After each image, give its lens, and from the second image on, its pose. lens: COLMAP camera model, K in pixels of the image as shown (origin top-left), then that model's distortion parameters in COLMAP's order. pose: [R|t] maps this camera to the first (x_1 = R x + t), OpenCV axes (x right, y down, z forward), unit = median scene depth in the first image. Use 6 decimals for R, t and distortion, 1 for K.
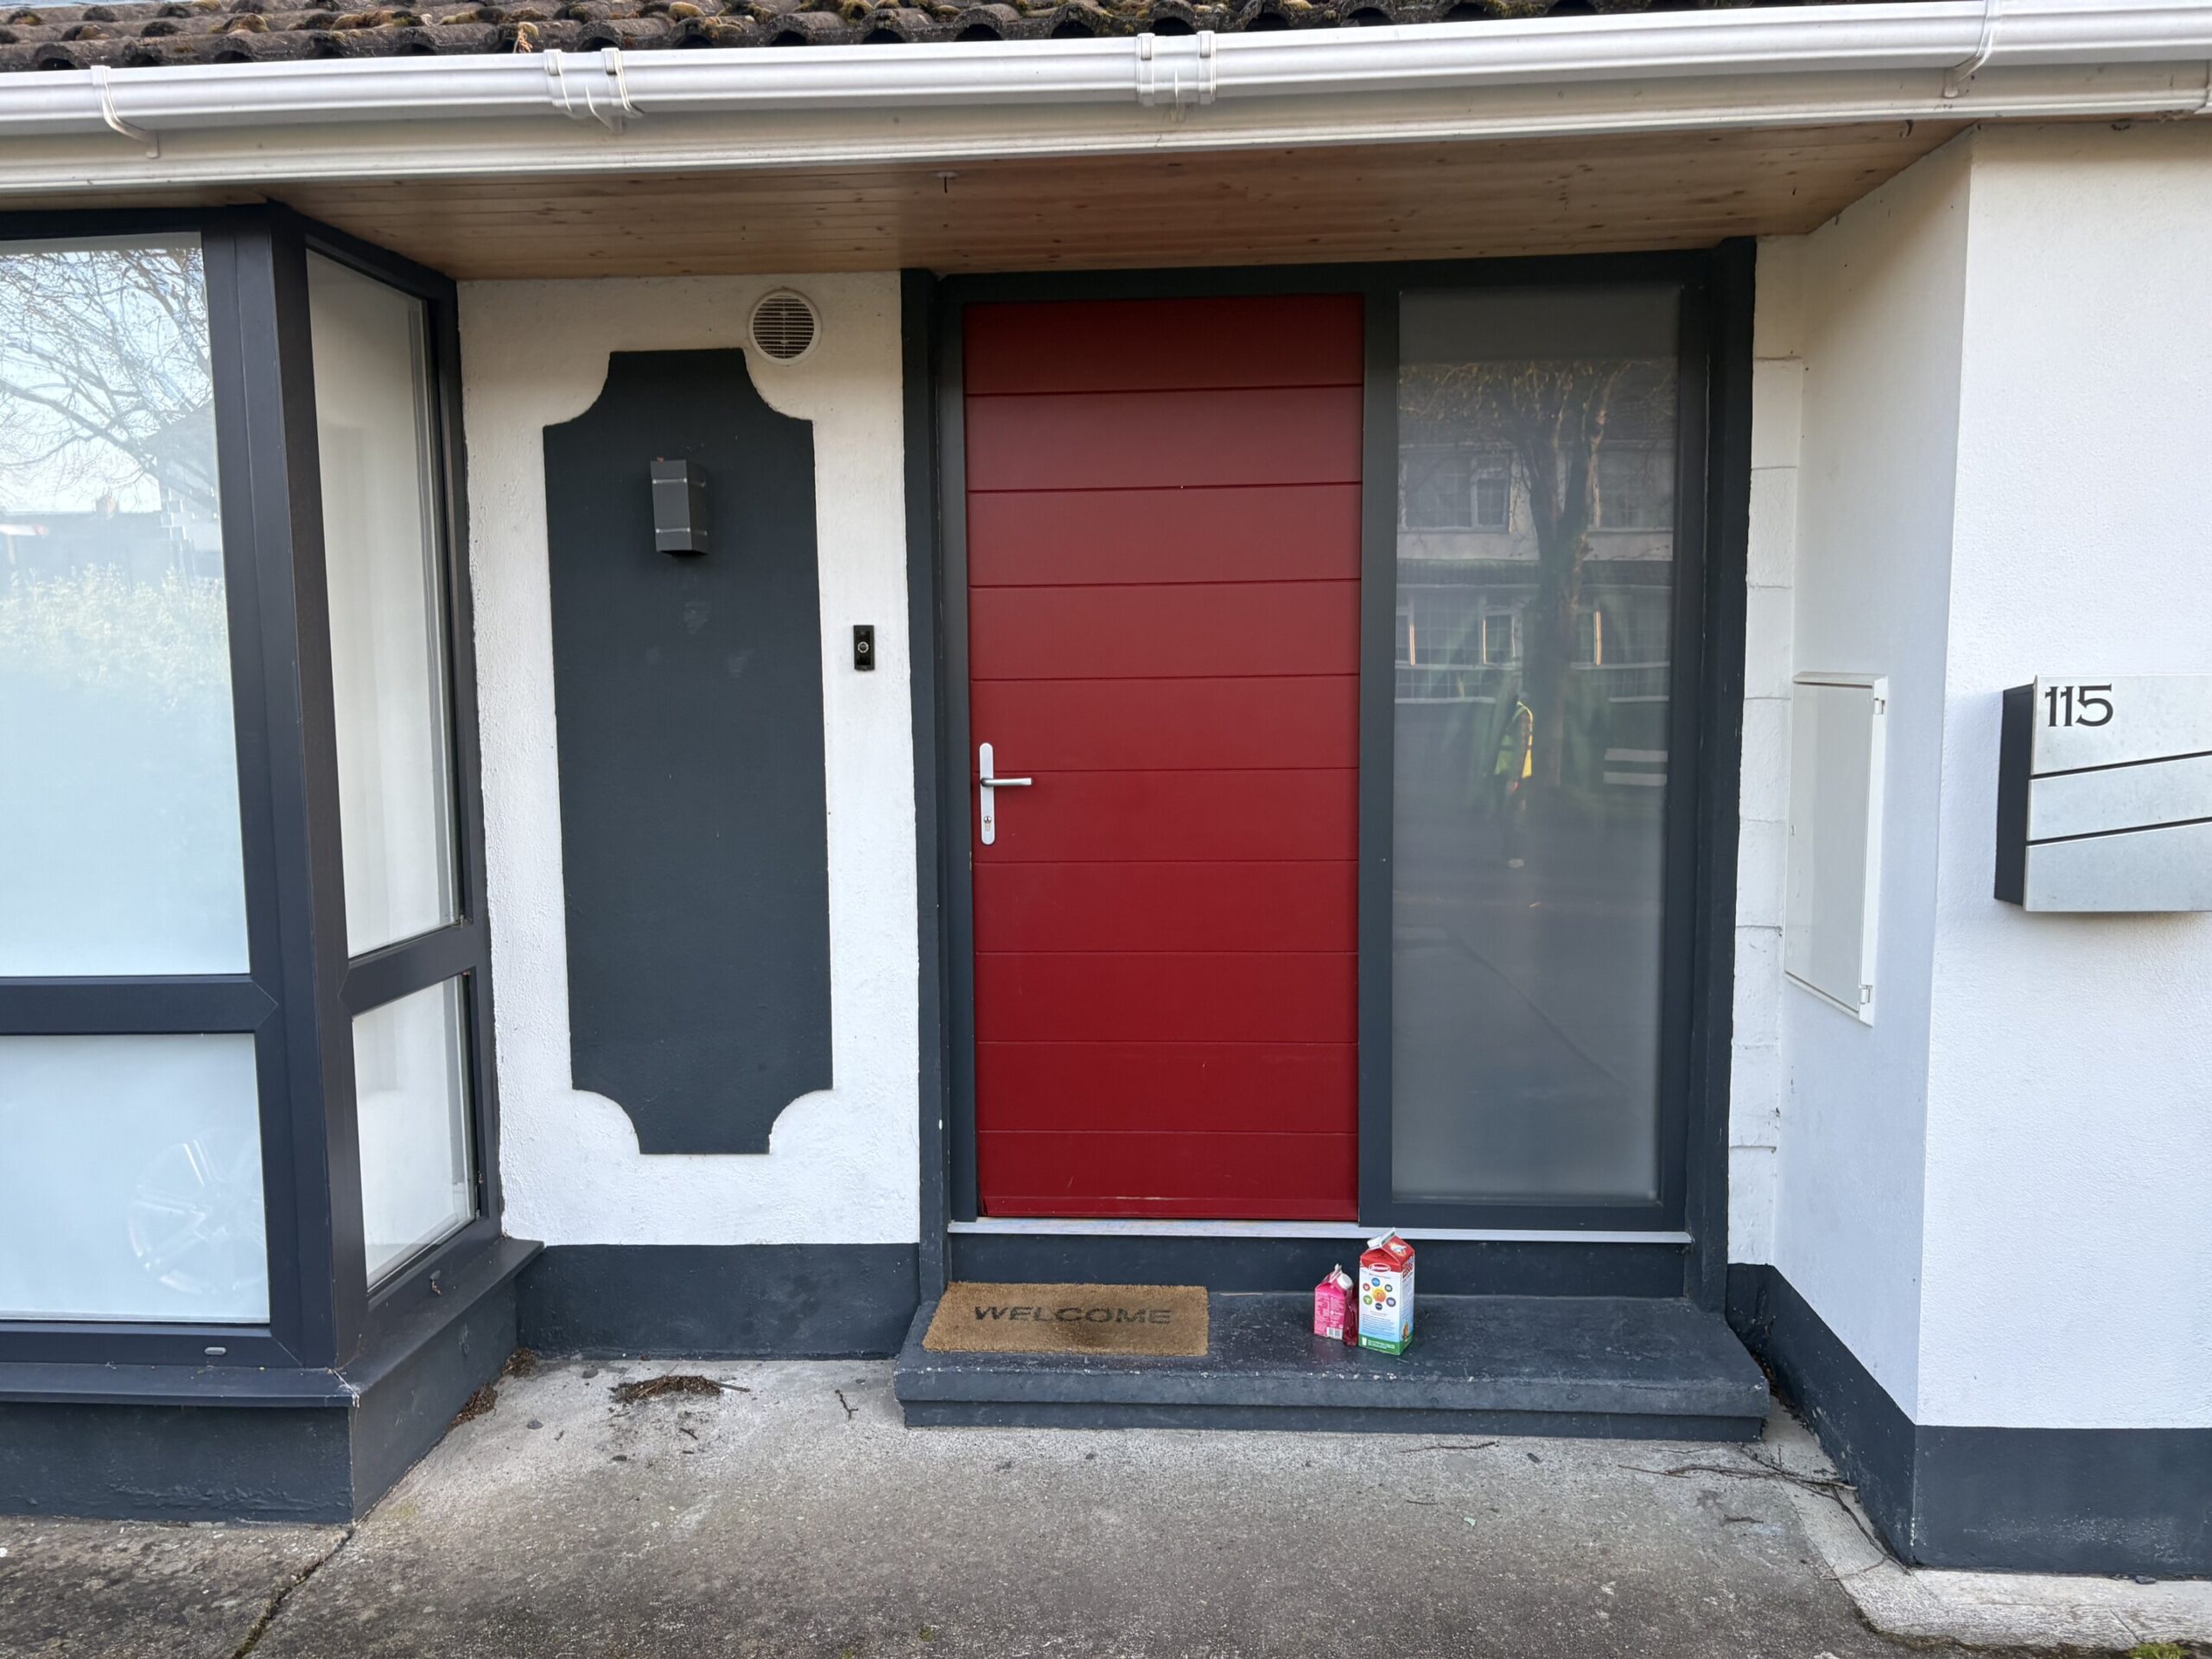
lens RADIAL K [[1652.1, 0, 1106.0], [0, 1652.1, 829.5], [0, 0, 1]] dist [0.174142, -0.417409]
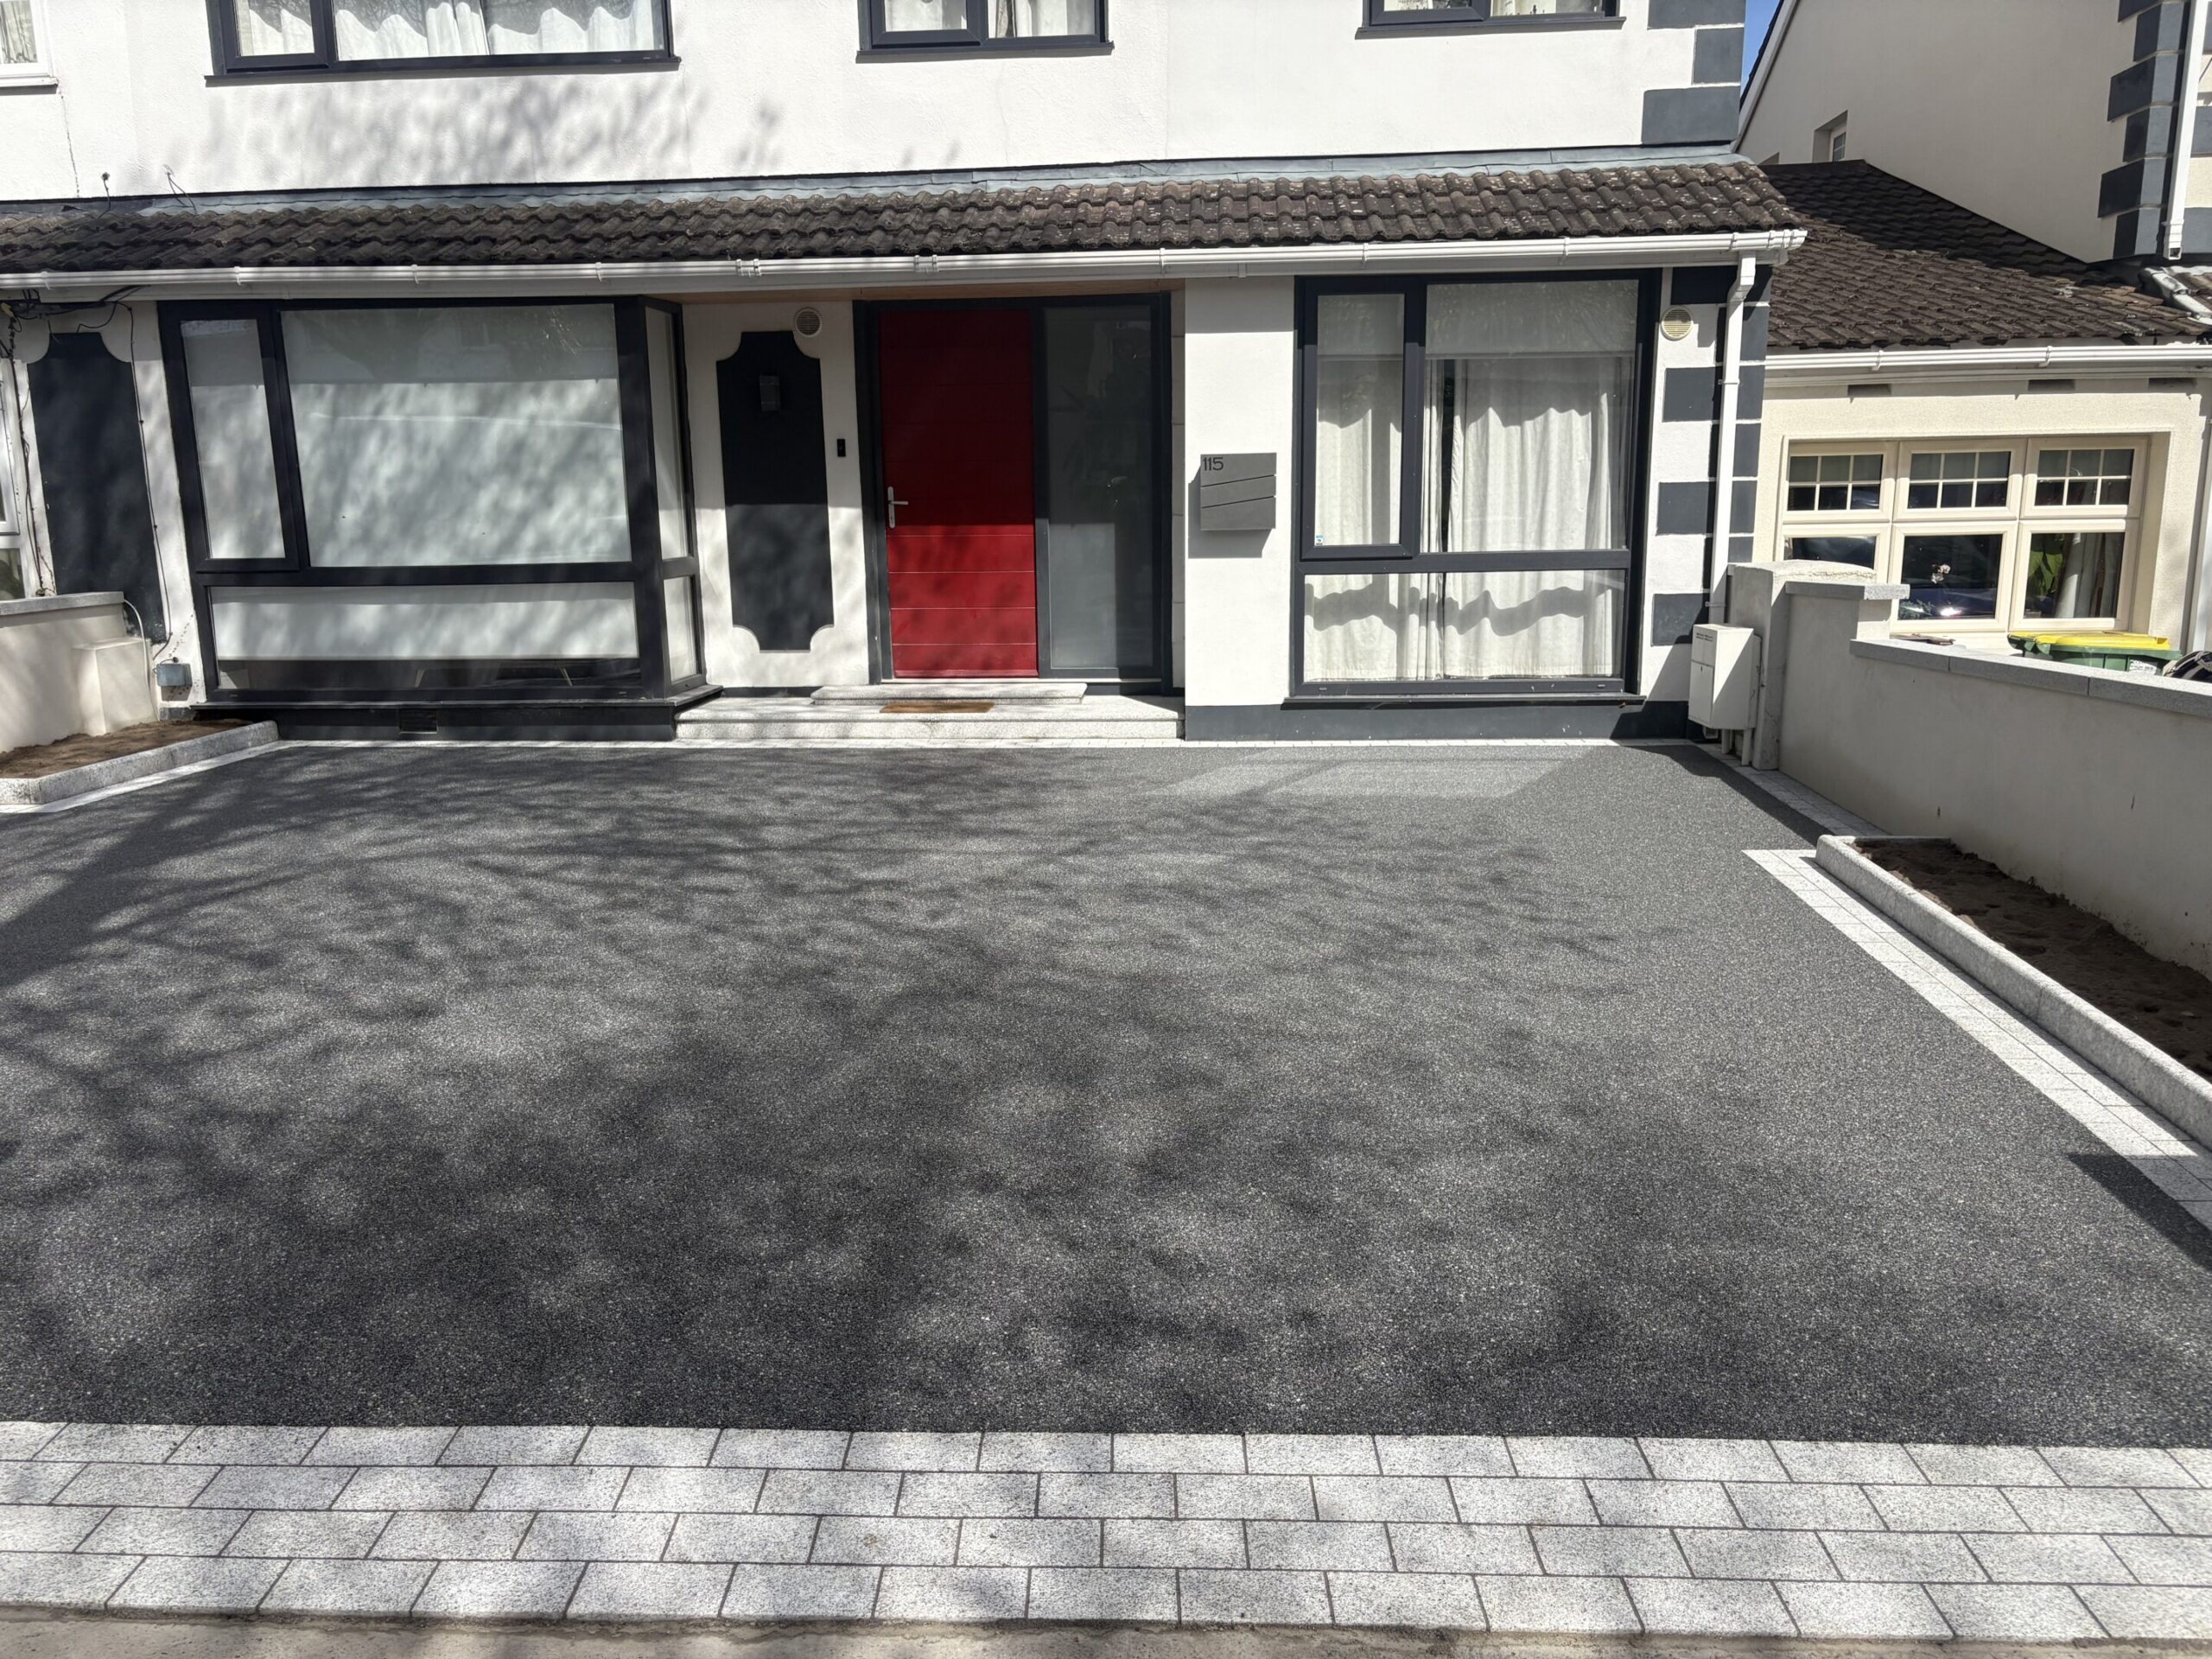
lens RADIAL K [[1665.6, 0, 1095.9], [0, 1665.6, 834.5], [0, 0, 1]] dist [0.047134, -0.046790]
pose [[0.999947, -0.001517, -0.010148, 0.272805], [0.002625, 0.993920, 0.110077, 0.200493], [0.009919, -0.110098, 0.993871, -1.628841]]
